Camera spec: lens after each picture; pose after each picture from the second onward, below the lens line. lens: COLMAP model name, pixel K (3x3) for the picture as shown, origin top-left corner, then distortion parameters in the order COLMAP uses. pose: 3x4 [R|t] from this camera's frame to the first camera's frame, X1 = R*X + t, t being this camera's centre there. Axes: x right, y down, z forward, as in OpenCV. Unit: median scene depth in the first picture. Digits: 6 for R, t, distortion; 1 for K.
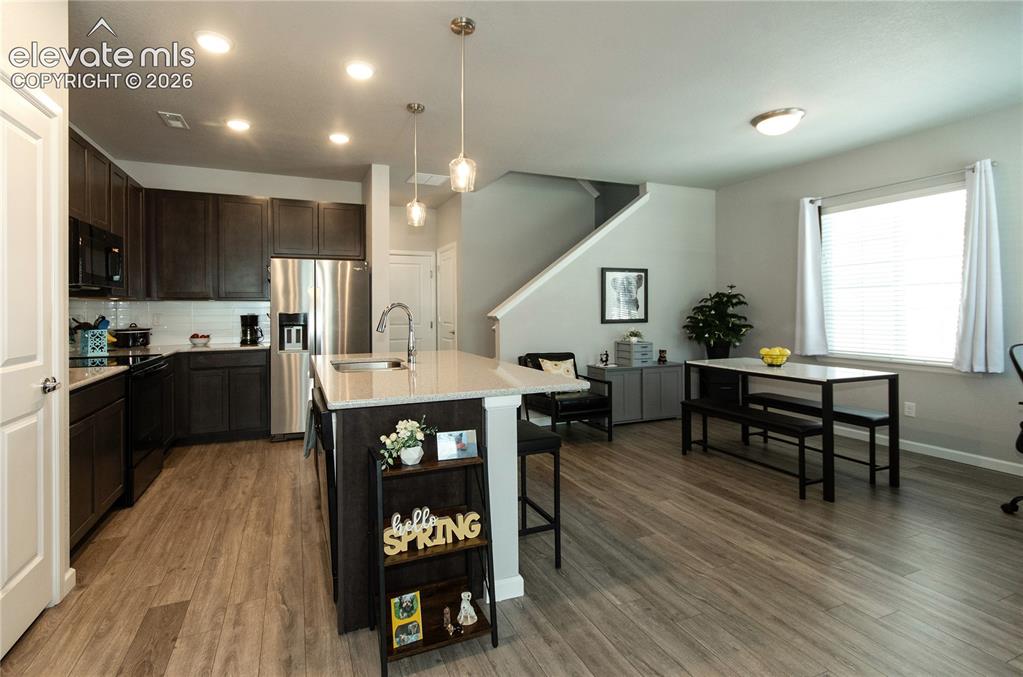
lens RADIAL K [[456.7, 0, 508.1], [0, 456.7, 313.7], [0, 0, 1]] dist [0.004461, -0.008627]
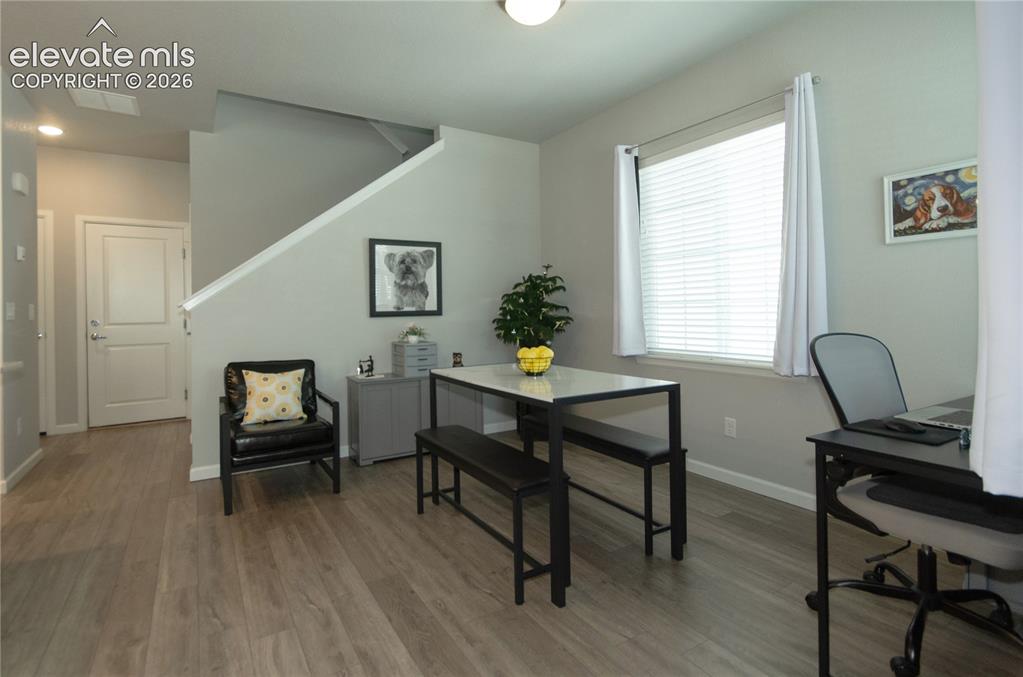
lens RADIAL K [[514.1, 0, 500.8], [0, 514.1, 312.1], [0, 0, 1]] dist [-0.003883, -0.002942]
pose [[0.981403, -0.008056, 0.191787, 0.291051], [0.008149, 0.999967, 0.000303, 0.017479], [-0.191783, 0.001266, 0.981436, 0.207591]]
